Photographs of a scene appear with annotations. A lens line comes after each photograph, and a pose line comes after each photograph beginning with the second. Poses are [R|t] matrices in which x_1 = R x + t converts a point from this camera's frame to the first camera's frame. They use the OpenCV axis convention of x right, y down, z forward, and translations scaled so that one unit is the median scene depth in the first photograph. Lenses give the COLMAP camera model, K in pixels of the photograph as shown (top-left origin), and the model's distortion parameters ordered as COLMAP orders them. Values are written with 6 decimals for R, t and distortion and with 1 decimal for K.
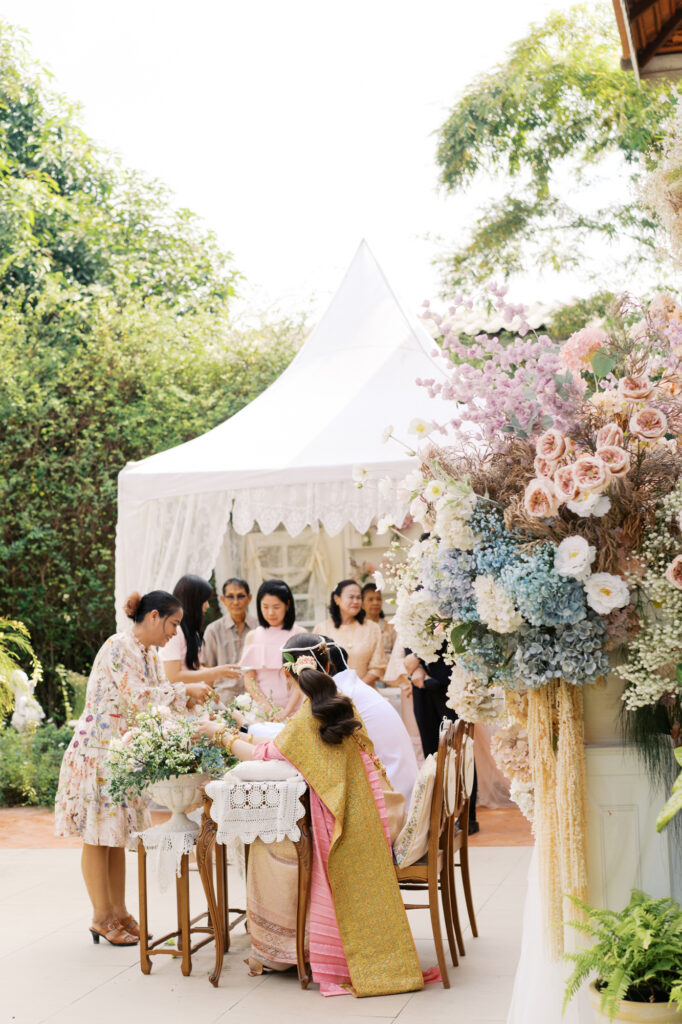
lens RADIAL K [[1605.6, 0, 323.7], [0, 1605.6, 508.6], [0, 0, 1]] dist [0.006008, 0.000000]
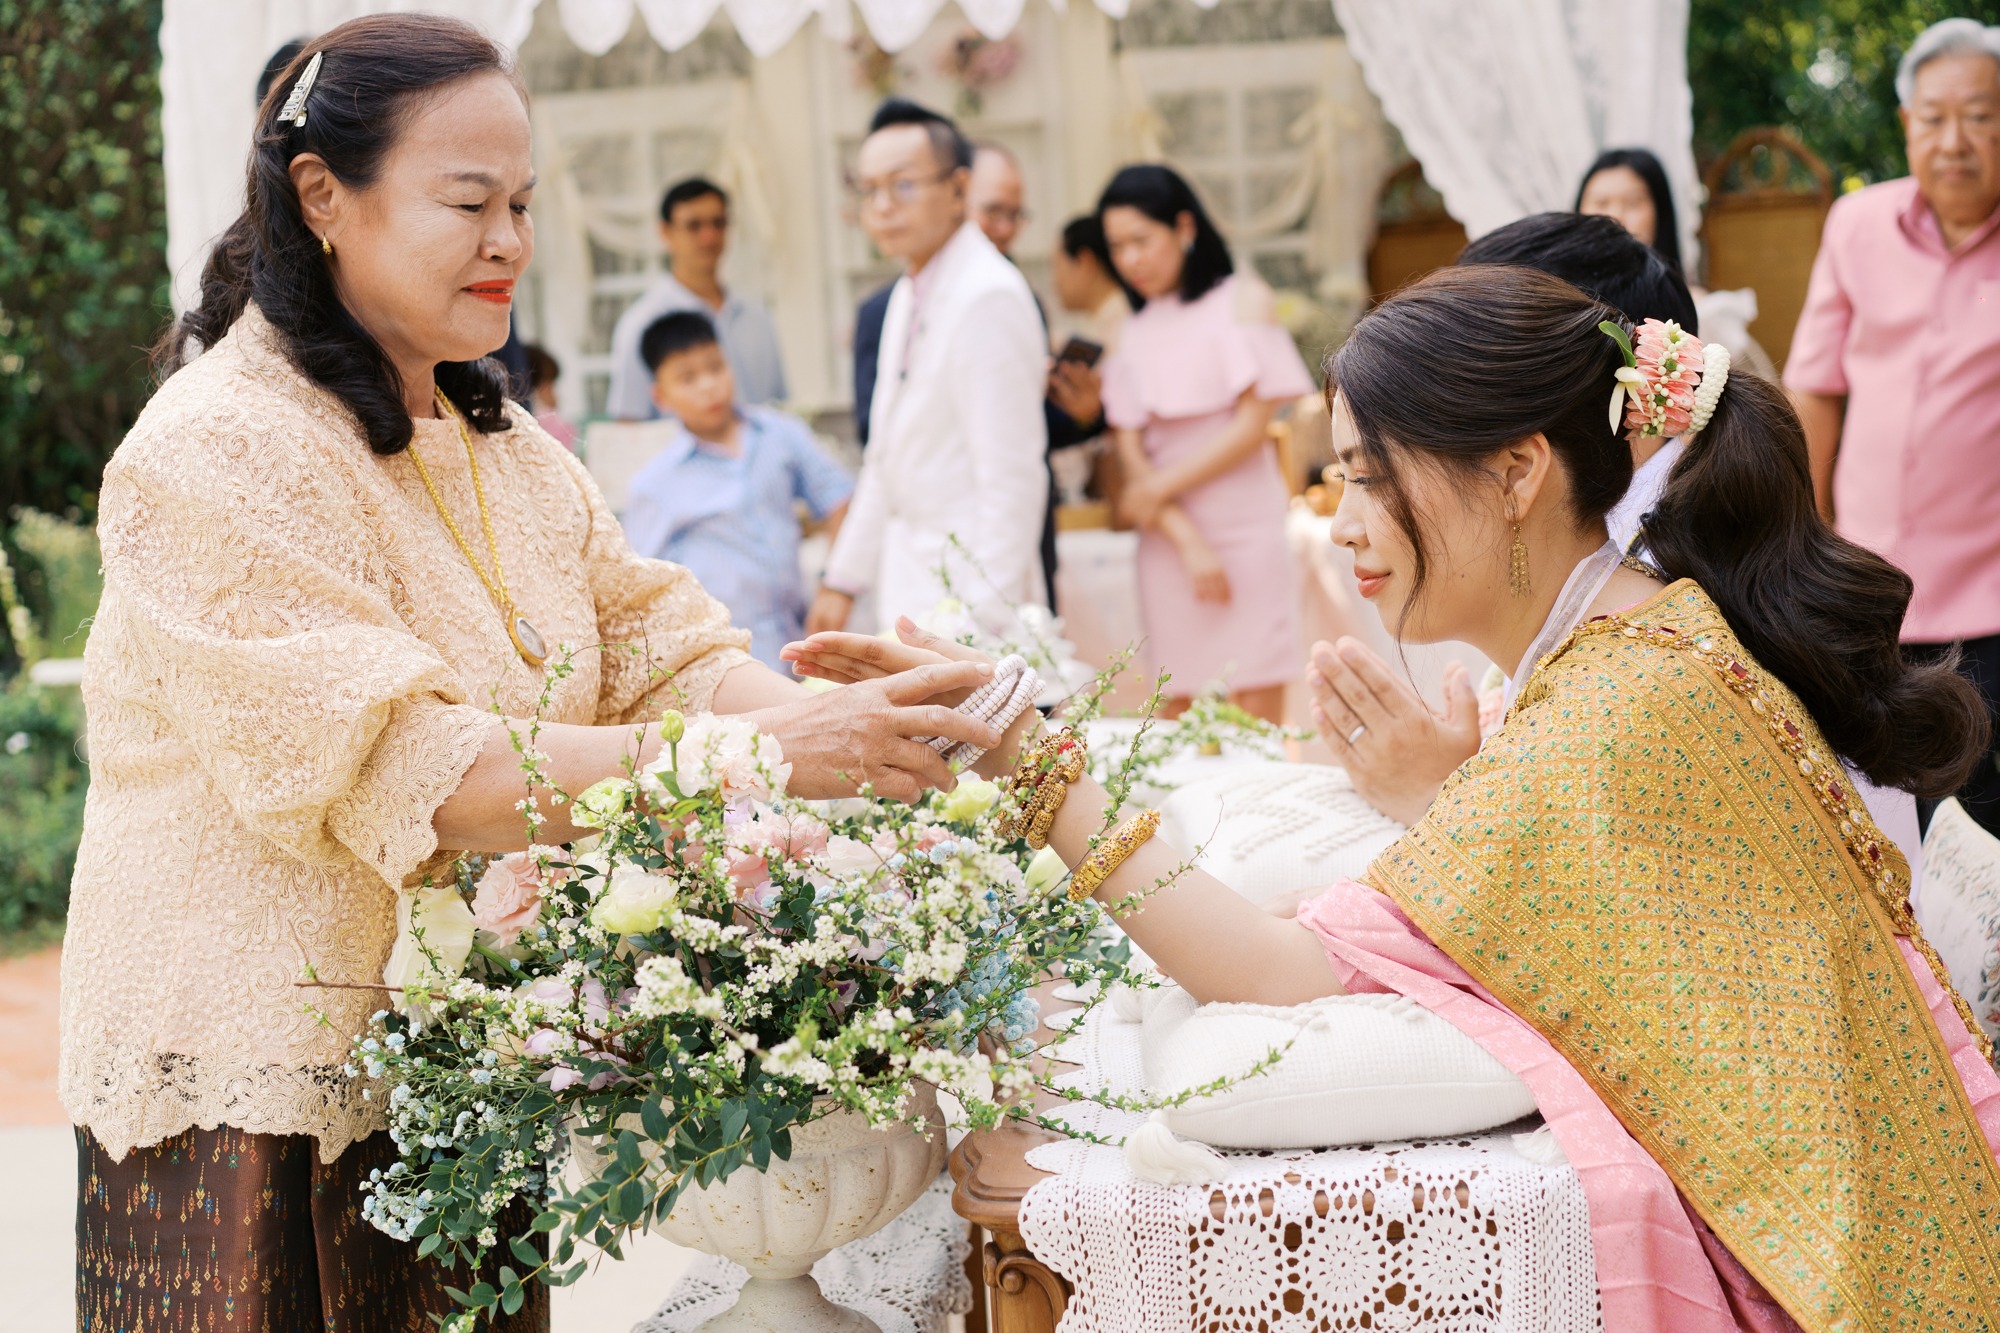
lens RADIAL K [[3136.0, 0, 1004.1], [0, 3136.0, 673.2], [0, 0, 1]] dist [0.006008, 0.000000]
pose [[0.987998, -0.037097, 0.149948, -0.105577], [0.012603, 0.986857, 0.161107, 0.060149], [-0.153953, -0.157283, 0.975480, 0.613555]]
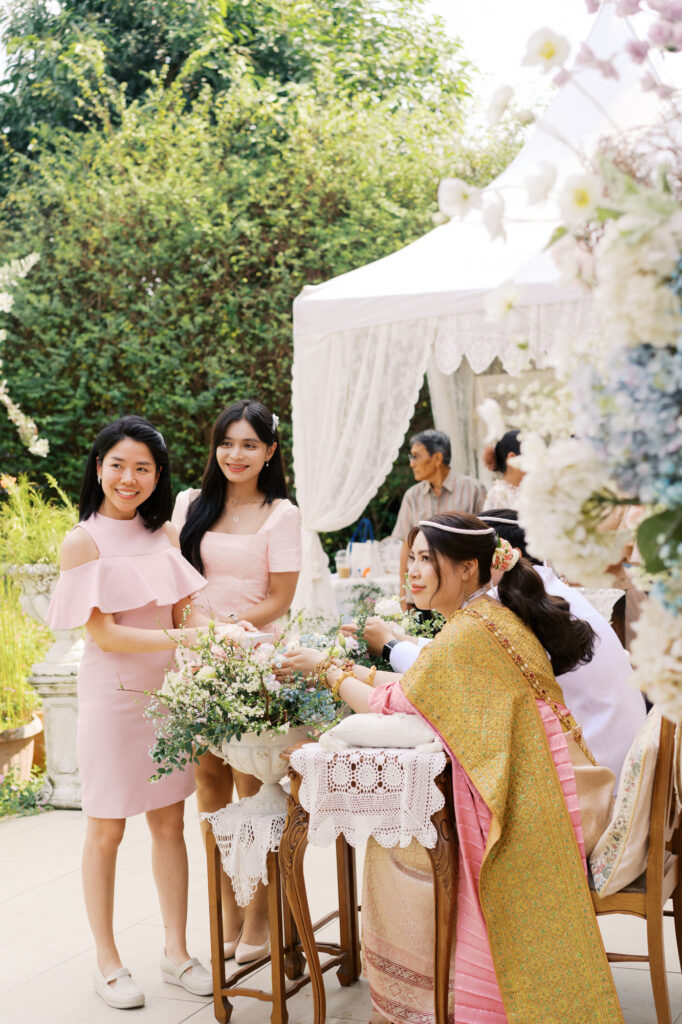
lens RADIAL K [[1605.6, 0, 342.0], [0, 1605.6, 520.2], [0, 0, 1]] dist [0.006008, 0.000000]
pose [[0.985598, -0.006214, -0.168992, 0.047577], [0.022479, 0.995271, 0.094506, 0.018880], [0.167605, -0.096943, 0.981076, 0.343990]]
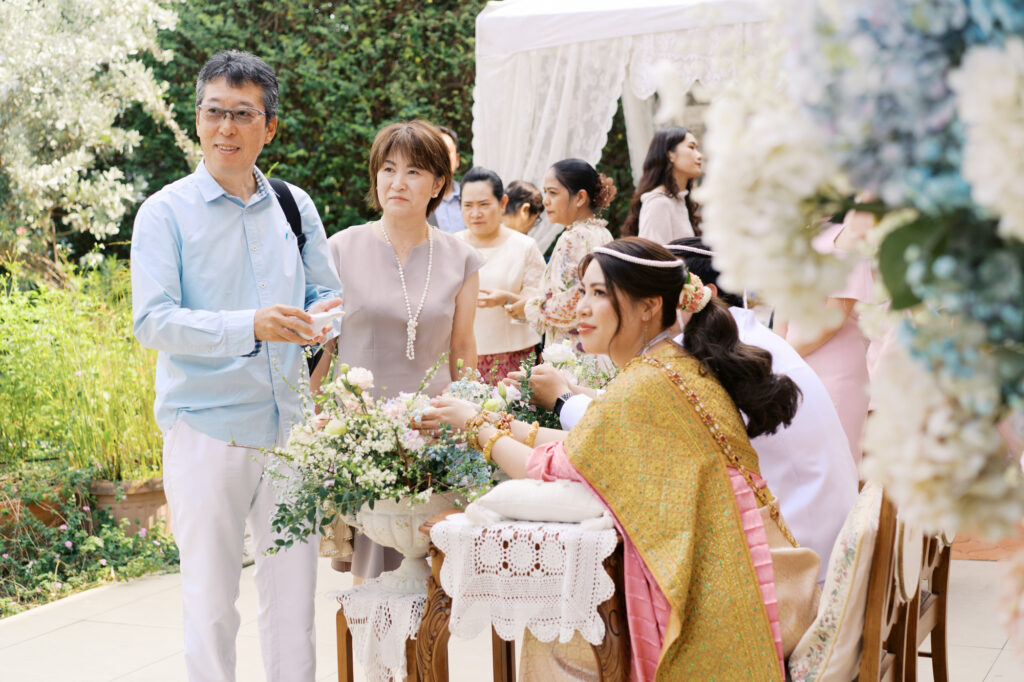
lens RADIAL K [[1605.6, 0, 495.9], [0, 1605.6, 340.3], [0, 0, 1]] dist [0.006008, 0.000000]
pose [[0.980239, 0.018133, -0.196984, 0.044193], [0.010088, 0.989912, 0.141326, 0.032938], [0.197560, -0.140521, 0.970167, 0.440036]]
